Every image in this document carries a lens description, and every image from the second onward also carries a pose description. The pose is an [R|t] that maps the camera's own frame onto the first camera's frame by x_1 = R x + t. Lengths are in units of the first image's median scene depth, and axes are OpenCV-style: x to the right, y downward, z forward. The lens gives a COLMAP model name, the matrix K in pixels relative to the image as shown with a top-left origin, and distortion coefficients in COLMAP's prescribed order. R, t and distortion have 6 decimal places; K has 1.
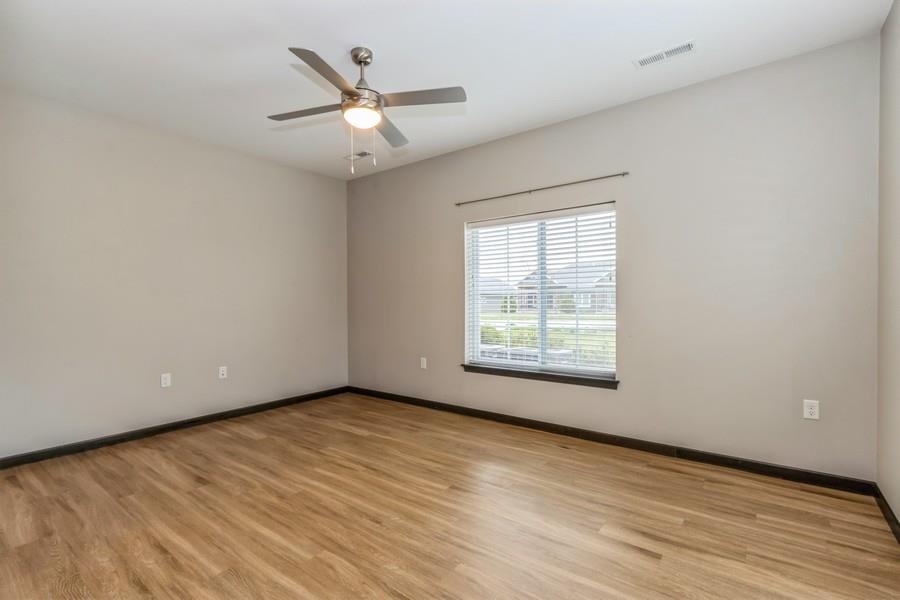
lens RADIAL K [[413.3, 0, 436.7], [0, 413.3, 298.5], [0, 0, 1]] dist [0.008715, -0.003159]
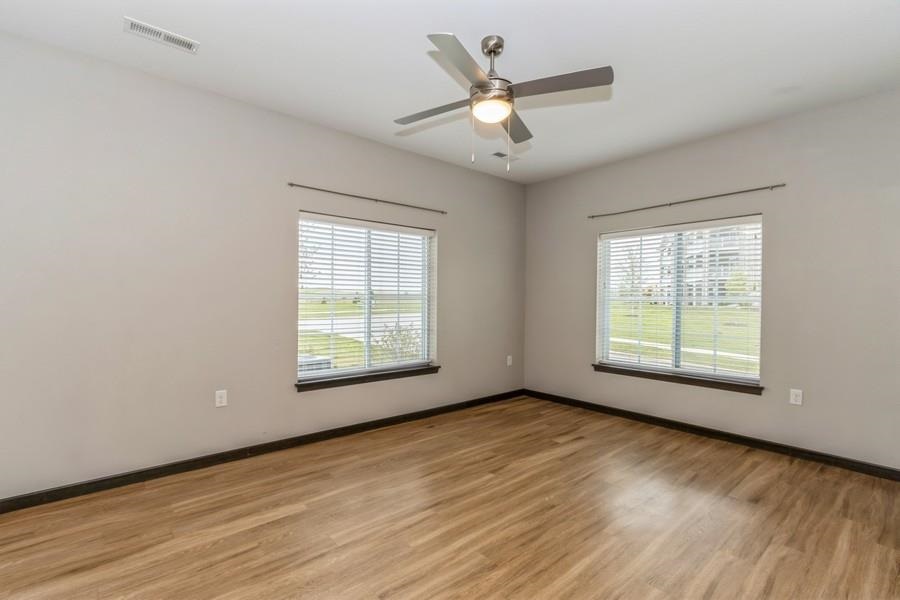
lens RADIAL K [[413.3, 0, 447.9], [0, 413.3, 302.7], [0, 0, 1]] dist [0.008715, -0.003159]
pose [[0.195763, 0.003687, 0.980644, -0.872543], [-0.011998, 0.999927, -0.001364, -0.003674], [-0.980578, -0.011499, 0.195793, 0.717467]]
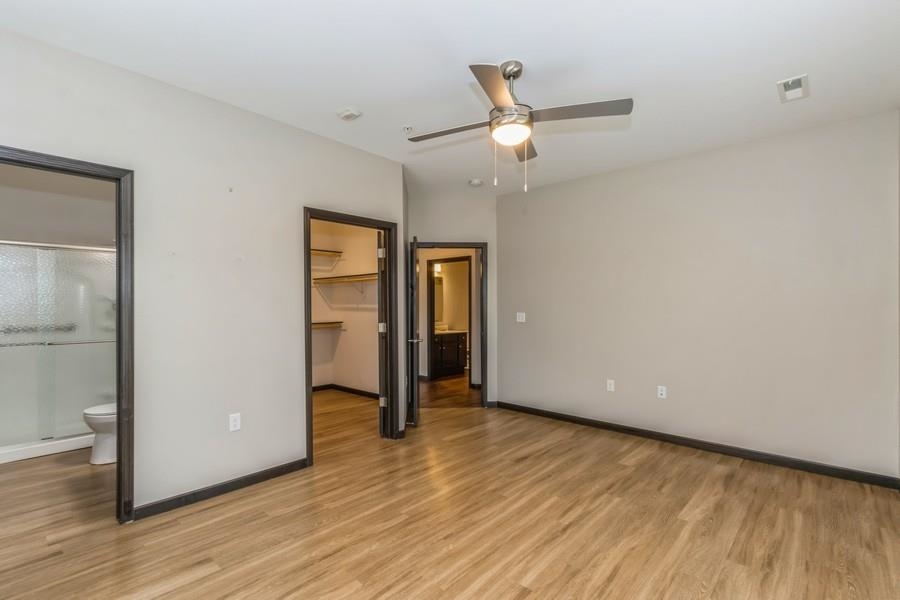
lens RADIAL K [[413.3, 0, 455.8], [0, 413.3, 300.0], [0, 0, 1]] dist [0.008715, -0.003159]
pose [[-0.053814, -0.008046, -0.998519, 0.617787], [0.002085, 0.999964, -0.008170, -0.039190], [0.998549, -0.002521, -0.053795, 0.729094]]
